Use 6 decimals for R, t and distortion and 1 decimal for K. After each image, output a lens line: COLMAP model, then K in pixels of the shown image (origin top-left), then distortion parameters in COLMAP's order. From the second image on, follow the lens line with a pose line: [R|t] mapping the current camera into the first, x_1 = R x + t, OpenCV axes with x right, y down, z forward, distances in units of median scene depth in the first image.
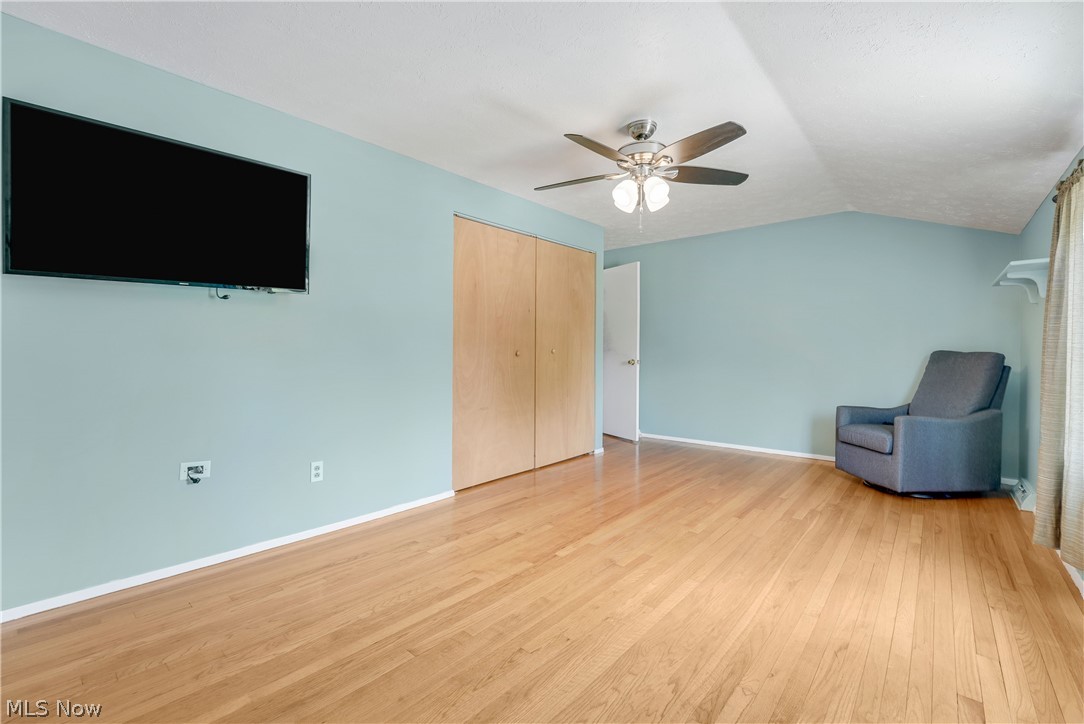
lens RADIAL K [[447.4, 0, 540.4], [0, 447.4, 365.7], [0, 0, 1]] dist [-0.010173, 0.000316]
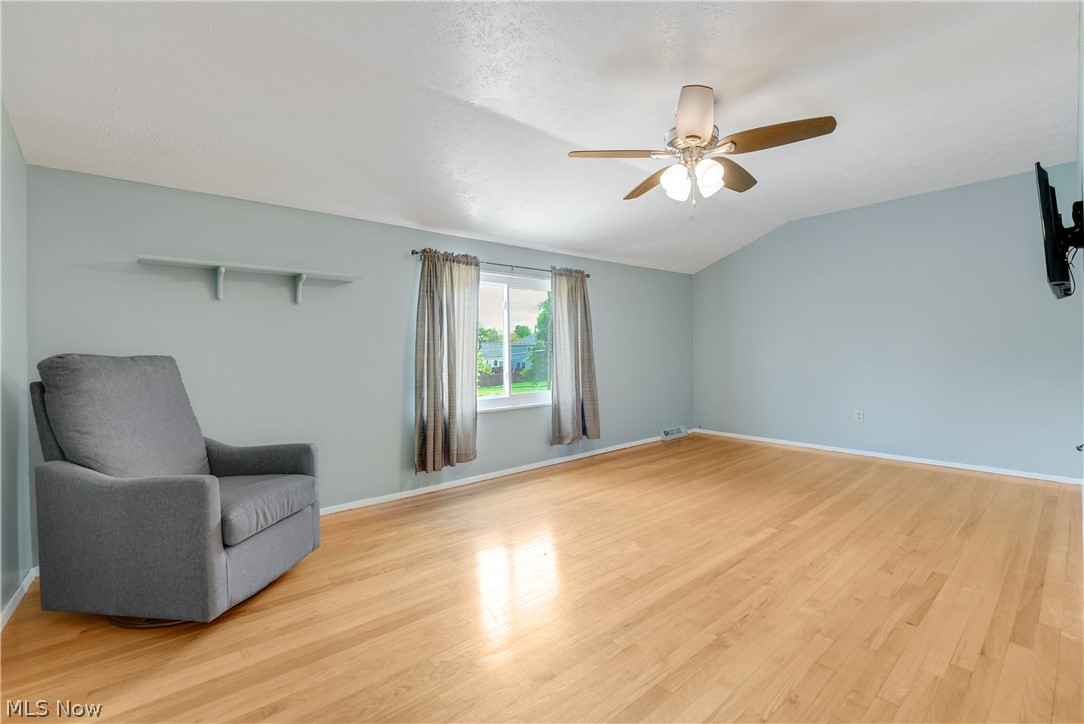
lens RADIAL K [[447.4, 0, 540.4], [0, 447.4, 365.7], [0, 0, 1]] dist [-0.010173, 0.000316]
pose [[-0.992867, -0.005933, 0.119077, 0.444156], [-0.002445, 0.999564, 0.029417, -0.031527], [-0.119200, 0.028916, -0.992449, 1.993327]]
